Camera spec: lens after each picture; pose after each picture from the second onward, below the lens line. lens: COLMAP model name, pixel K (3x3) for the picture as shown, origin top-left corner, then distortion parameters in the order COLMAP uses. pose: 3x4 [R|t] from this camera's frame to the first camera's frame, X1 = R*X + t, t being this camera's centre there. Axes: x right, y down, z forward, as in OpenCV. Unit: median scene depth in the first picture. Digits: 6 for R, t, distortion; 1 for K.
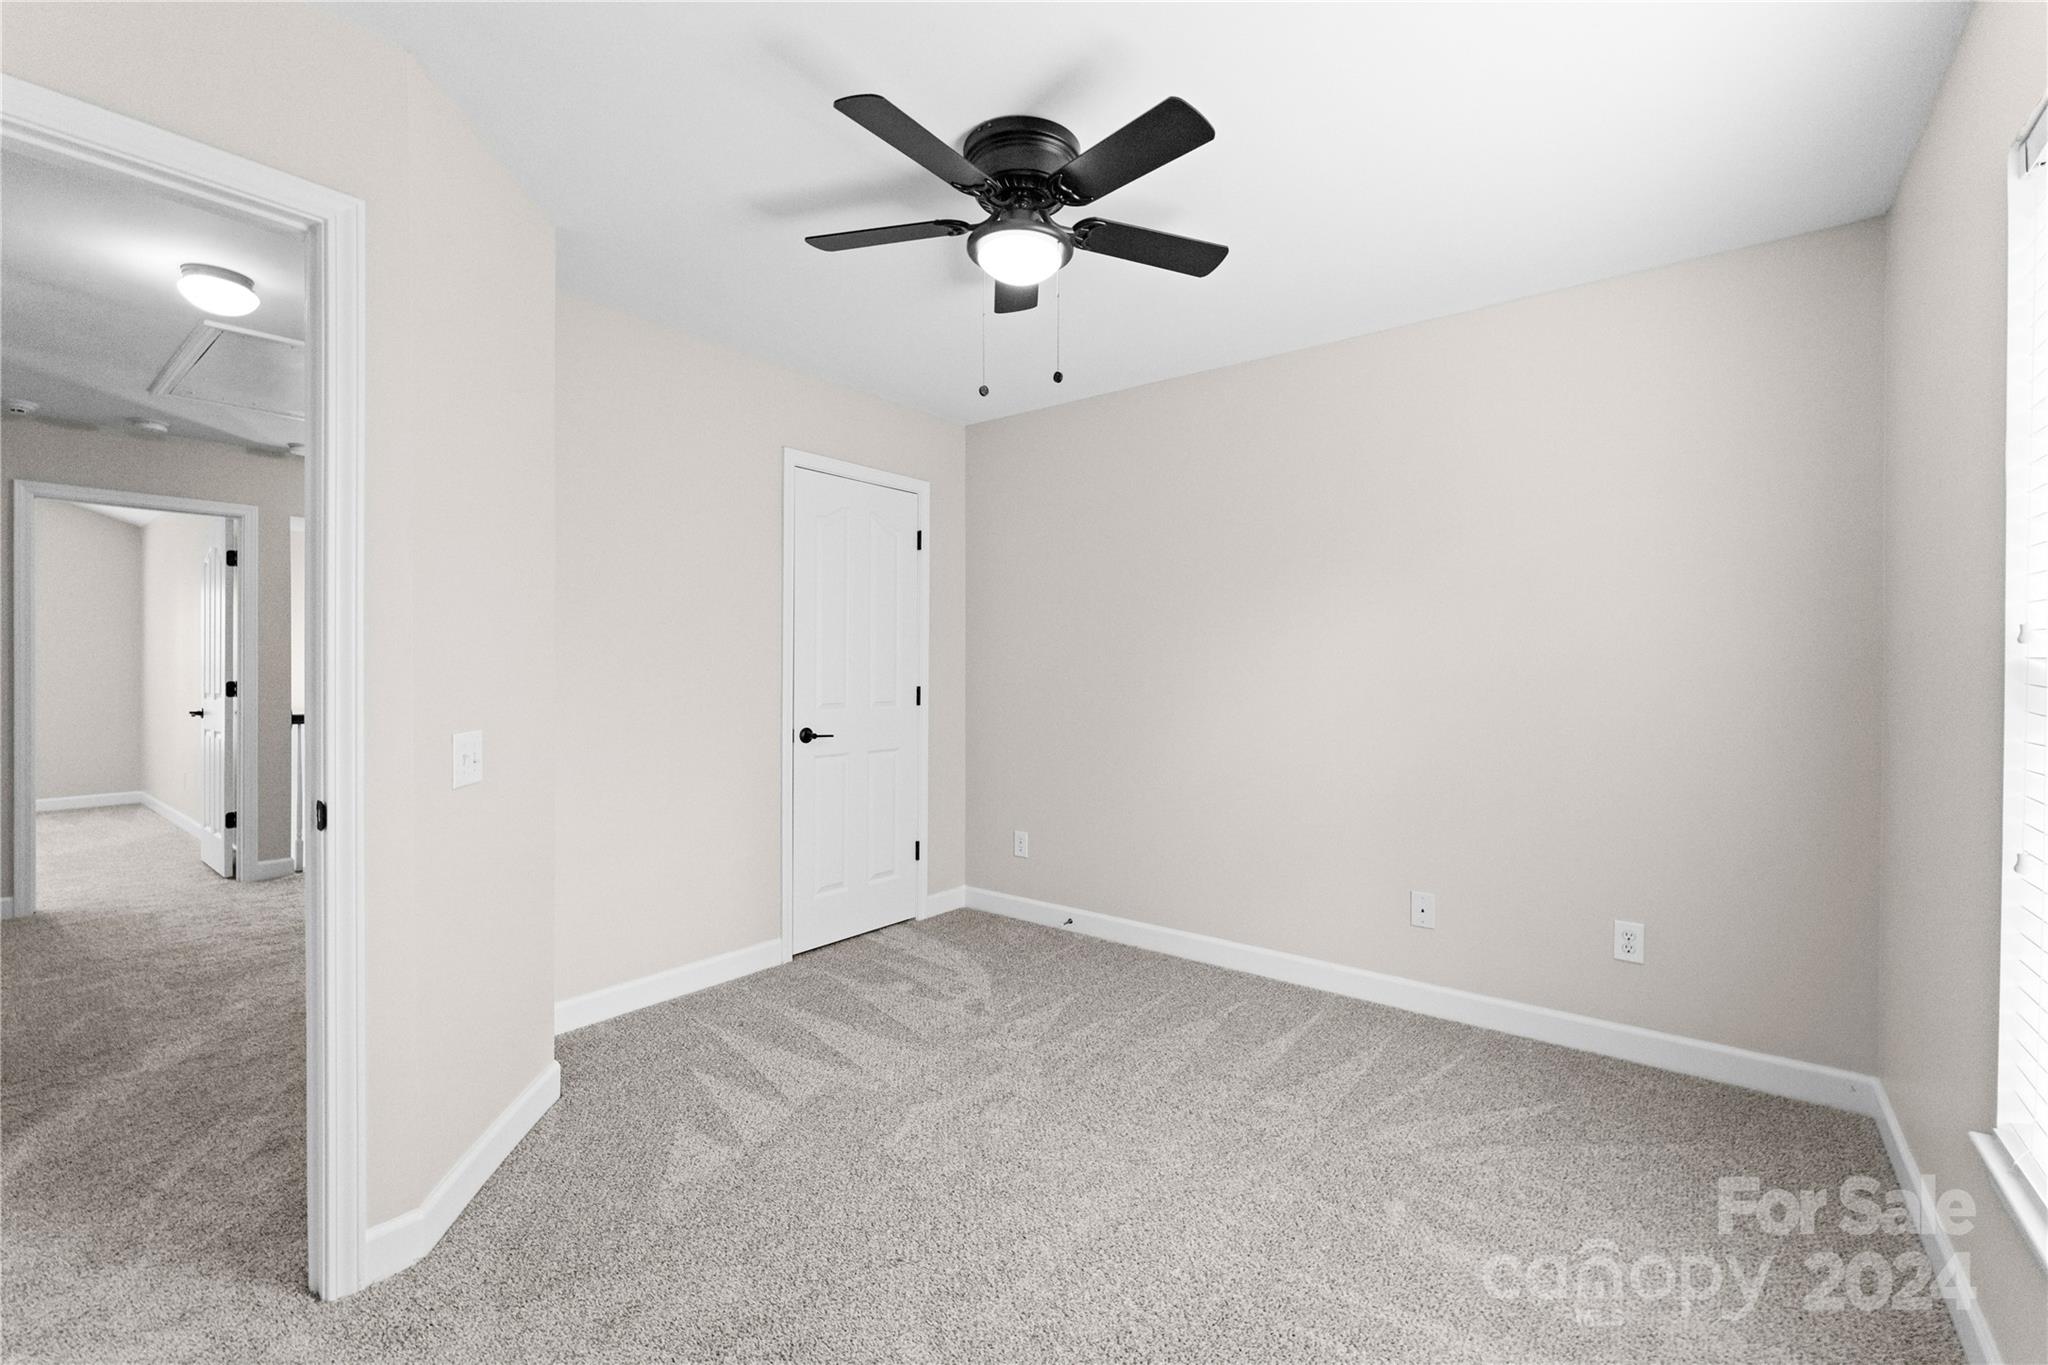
lens RADIAL K [[851.9, 0, 1024.0], [0, 851.9, 682.5], [0, 0, 1]] dist [-0.001586, -0.000301]
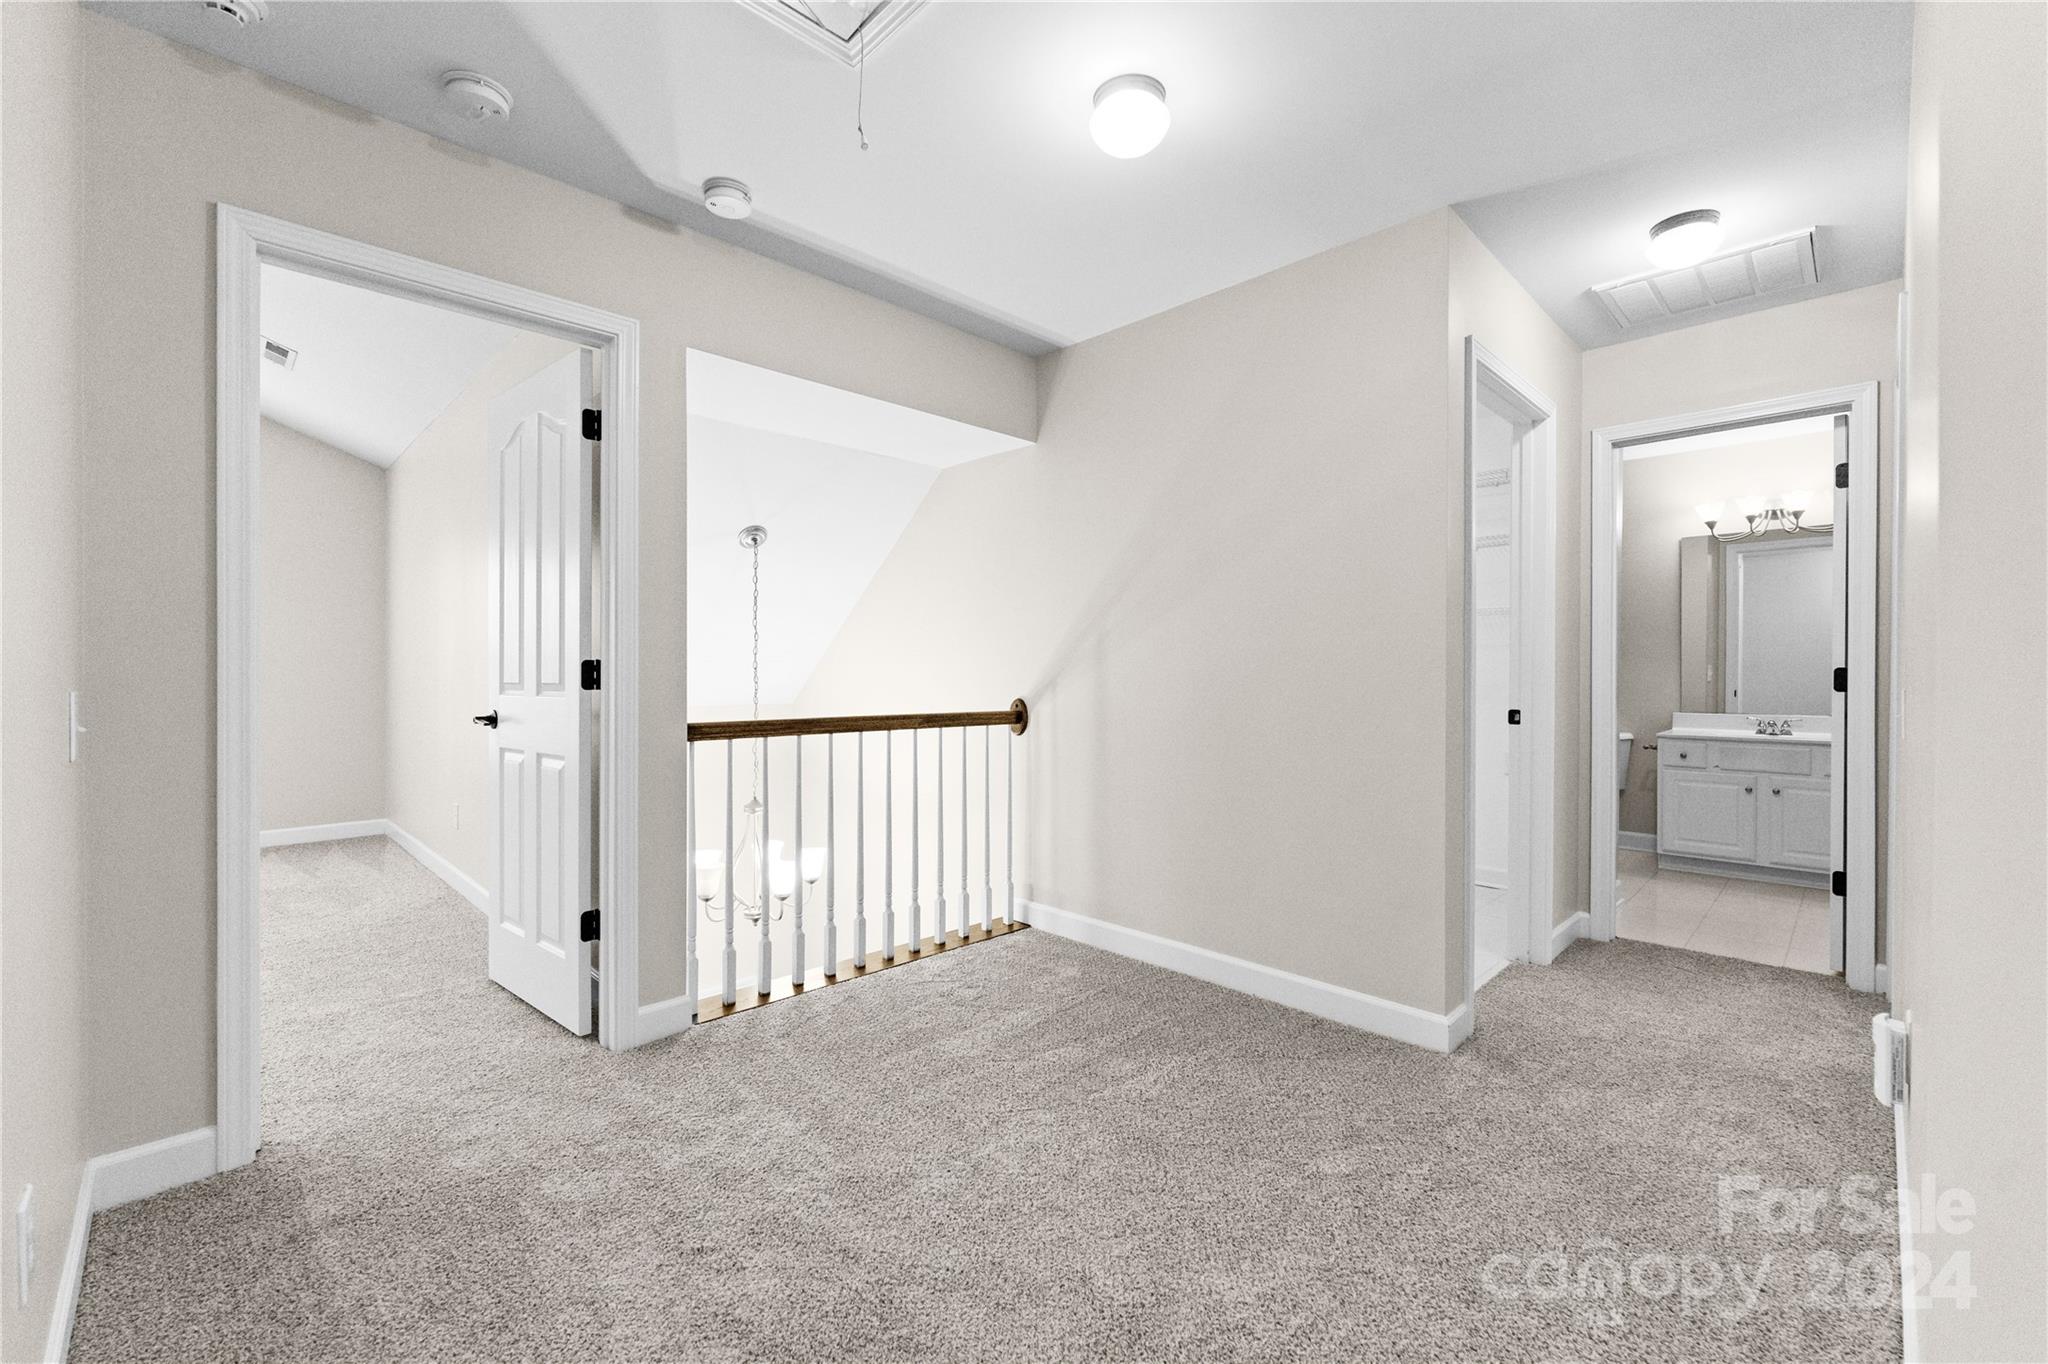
lens RADIAL K [[847.5, 0, 1028.5], [0, 847.5, 672.0], [0, 0, 1]] dist [-0.001647, -0.000249]
pose [[0.991849, -0.009570, -0.127063, -0.595895], [0.008159, 0.999899, -0.011617, 0.014114], [0.127161, 0.010485, 0.991827, 0.514916]]
